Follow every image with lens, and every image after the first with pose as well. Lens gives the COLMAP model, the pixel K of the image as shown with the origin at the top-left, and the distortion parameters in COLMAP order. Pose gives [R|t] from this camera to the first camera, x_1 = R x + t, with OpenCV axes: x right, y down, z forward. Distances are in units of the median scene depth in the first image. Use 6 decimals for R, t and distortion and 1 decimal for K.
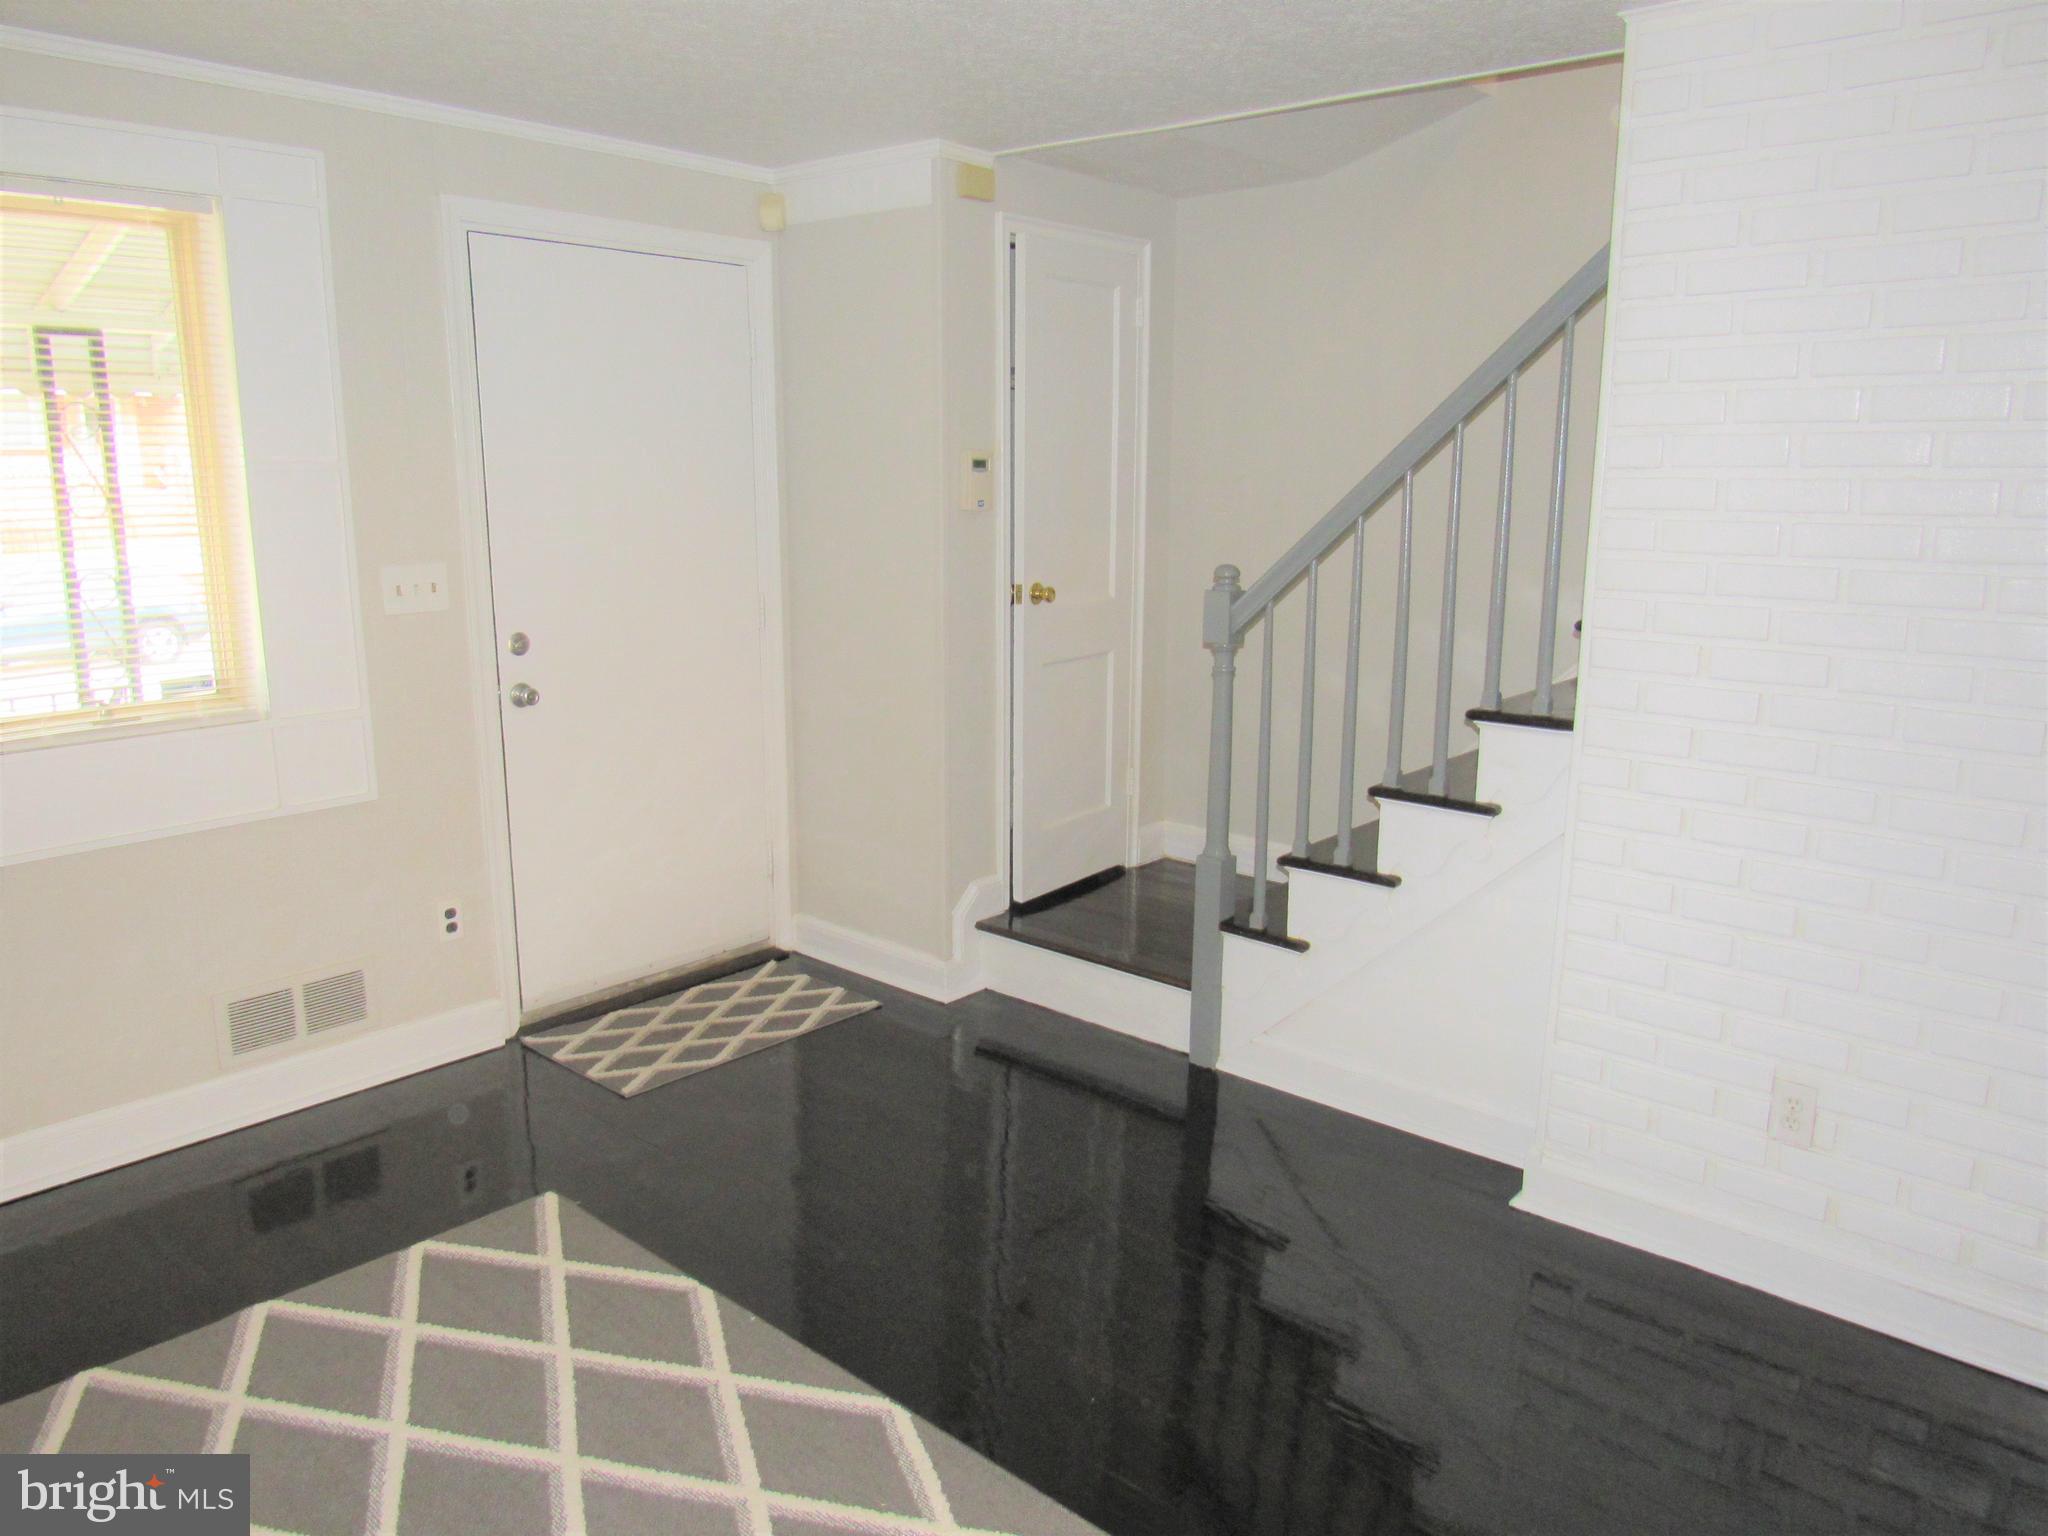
lens RADIAL K [[1449.9, 0, 1024.0], [0, 1449.9, 768.0], [0, 0, 1]] dist [-0.036835, 0.004945]
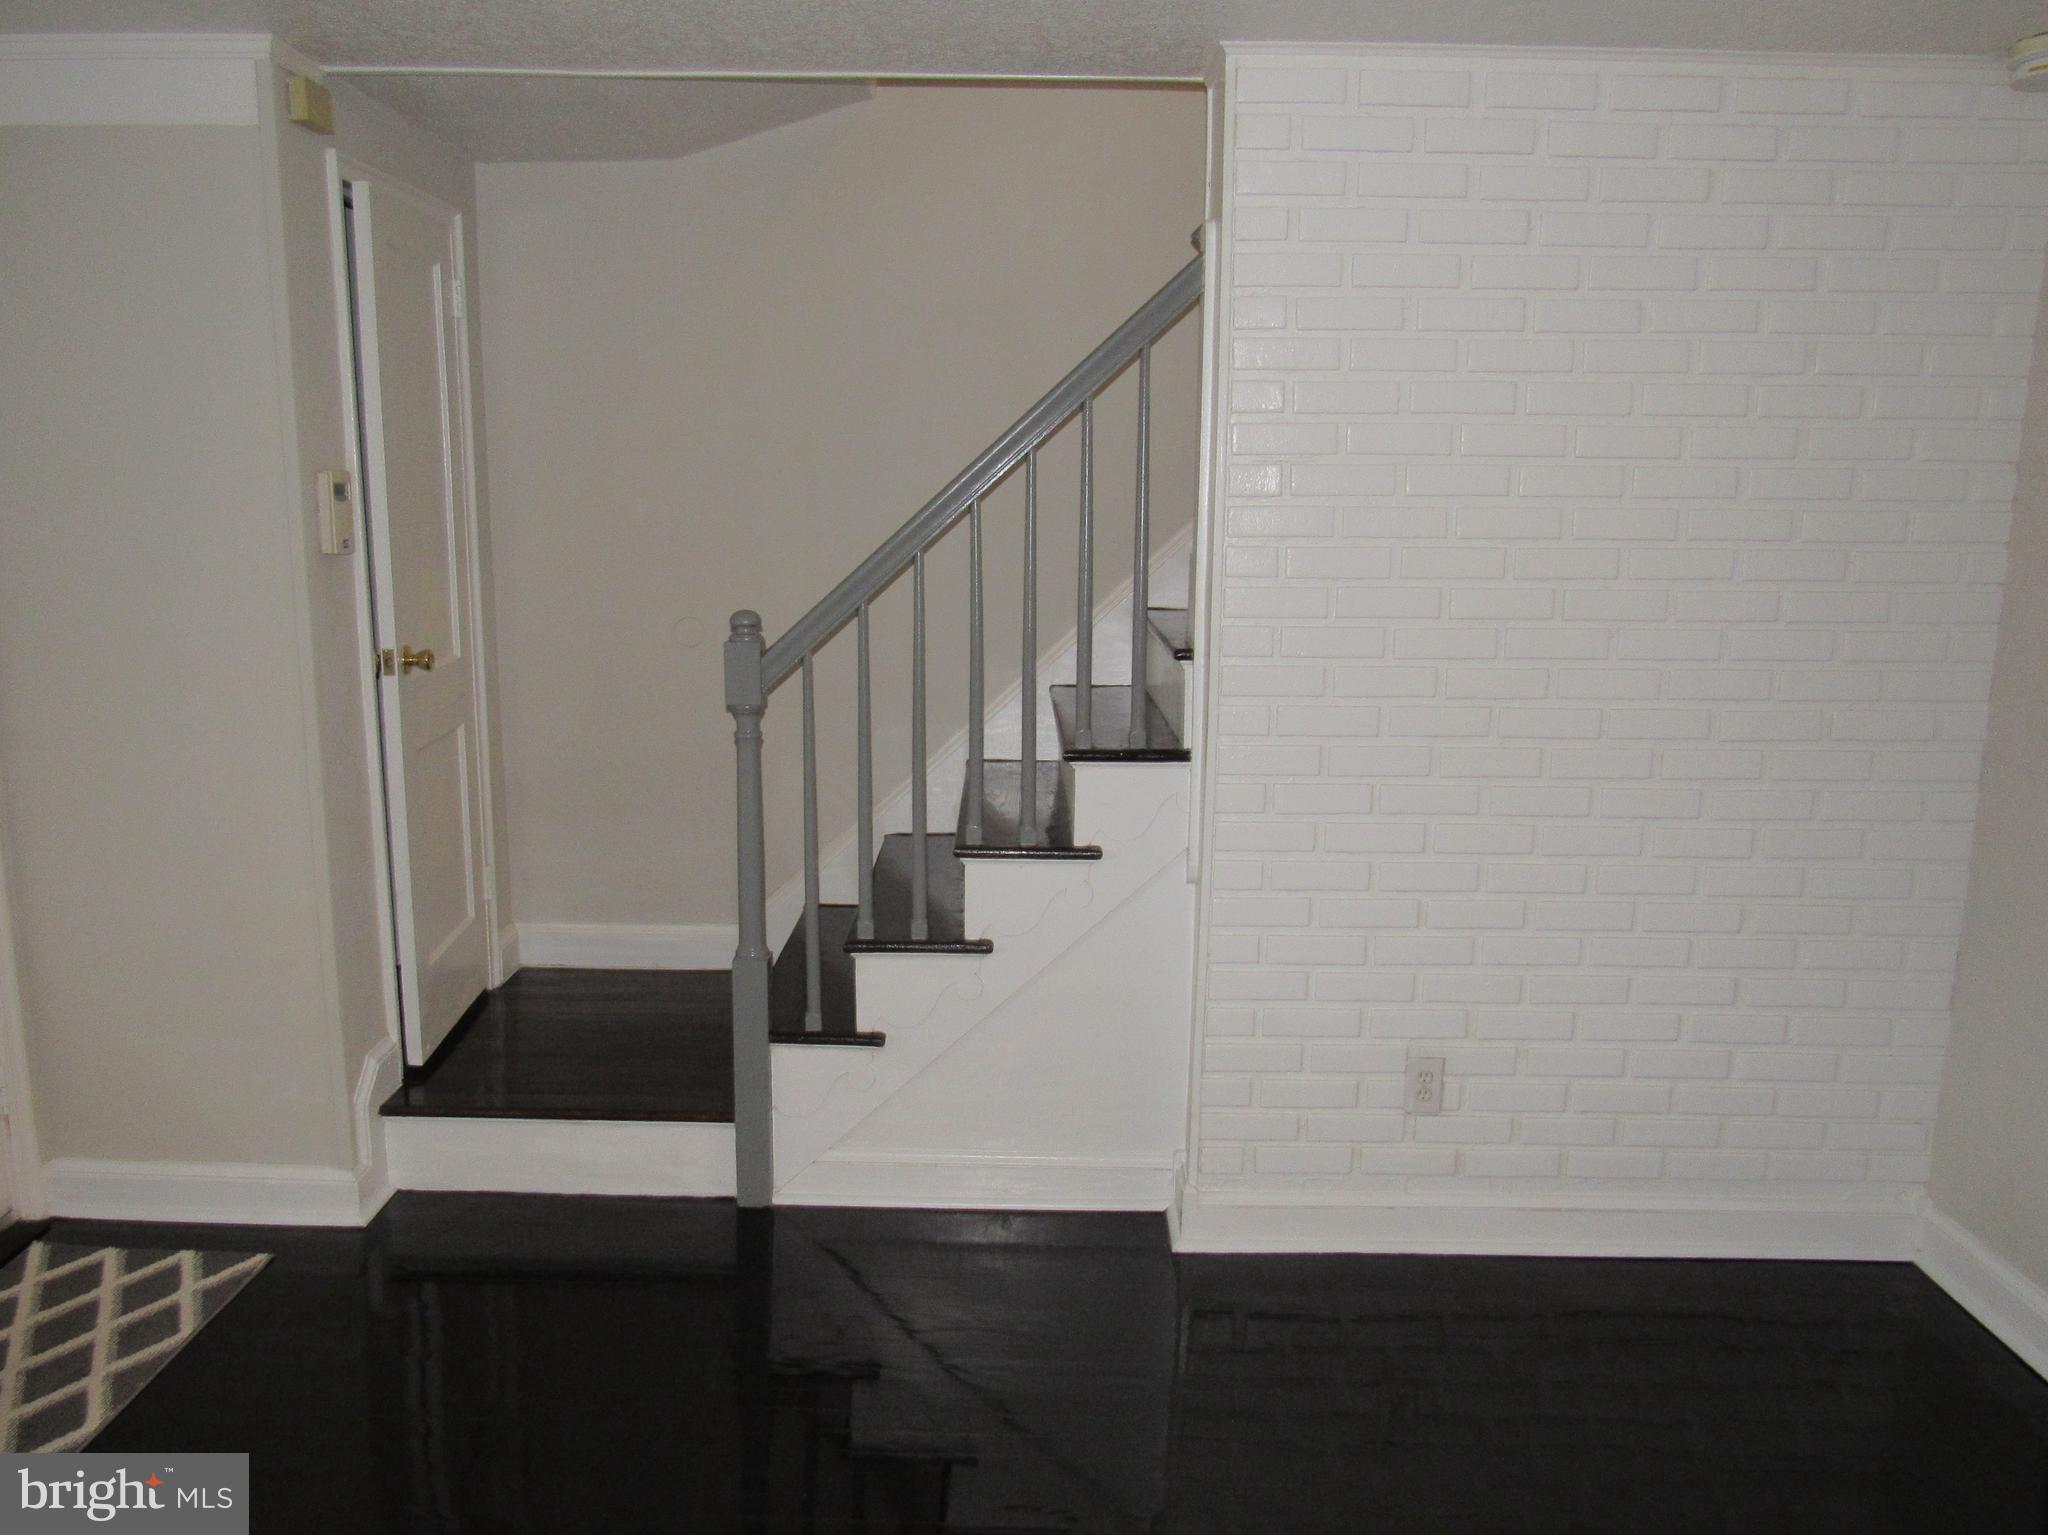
lens RADIAL K [[1476.0, 0, 1014.2], [0, 1476.0, 767.7], [0, 0, 1]] dist [-0.037646, -0.003164]
pose [[0.754396, -0.117396, 0.645837, -0.280557], [0.127726, 0.991325, 0.031000, -0.052653], [-0.643873, 0.059104, 0.762846, 0.236862]]
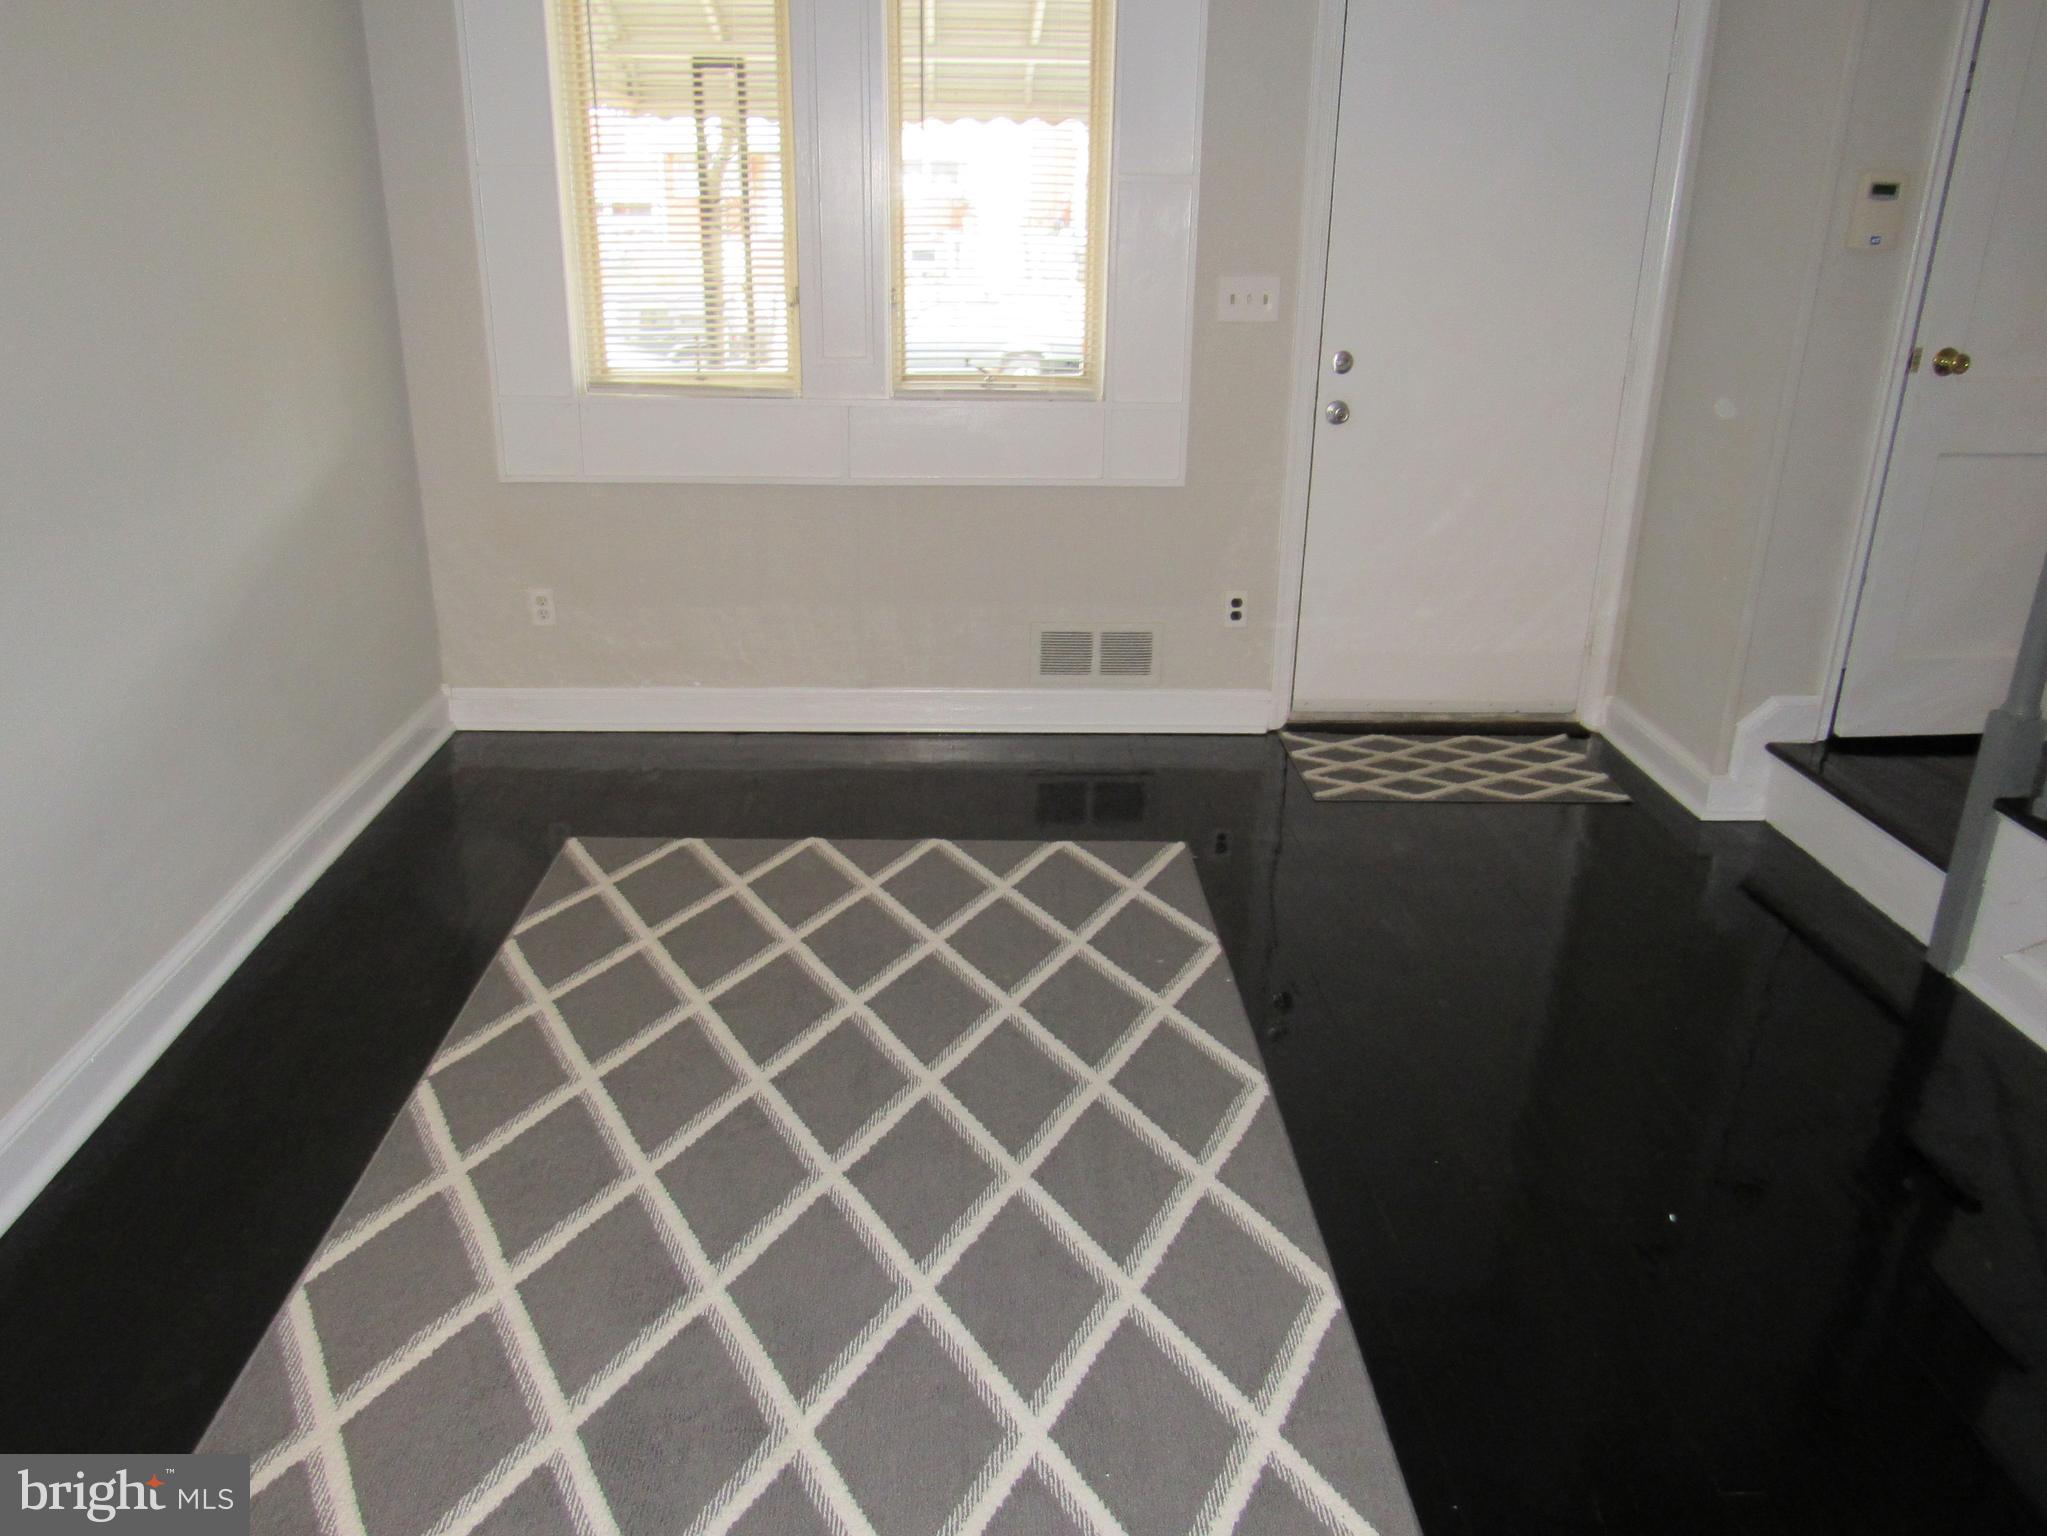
lens RADIAL K [[1515.3, 0, 1042.5], [0, 1515.3, 763.6], [0, 0, 1]] dist [-0.004947, 0.003788]
pose [[0.698960, 0.262038, -0.665425, 0.302543], [-0.167621, 0.964563, 0.203767, 0.007454], [0.695240, -0.030886, 0.718114, 0.052660]]
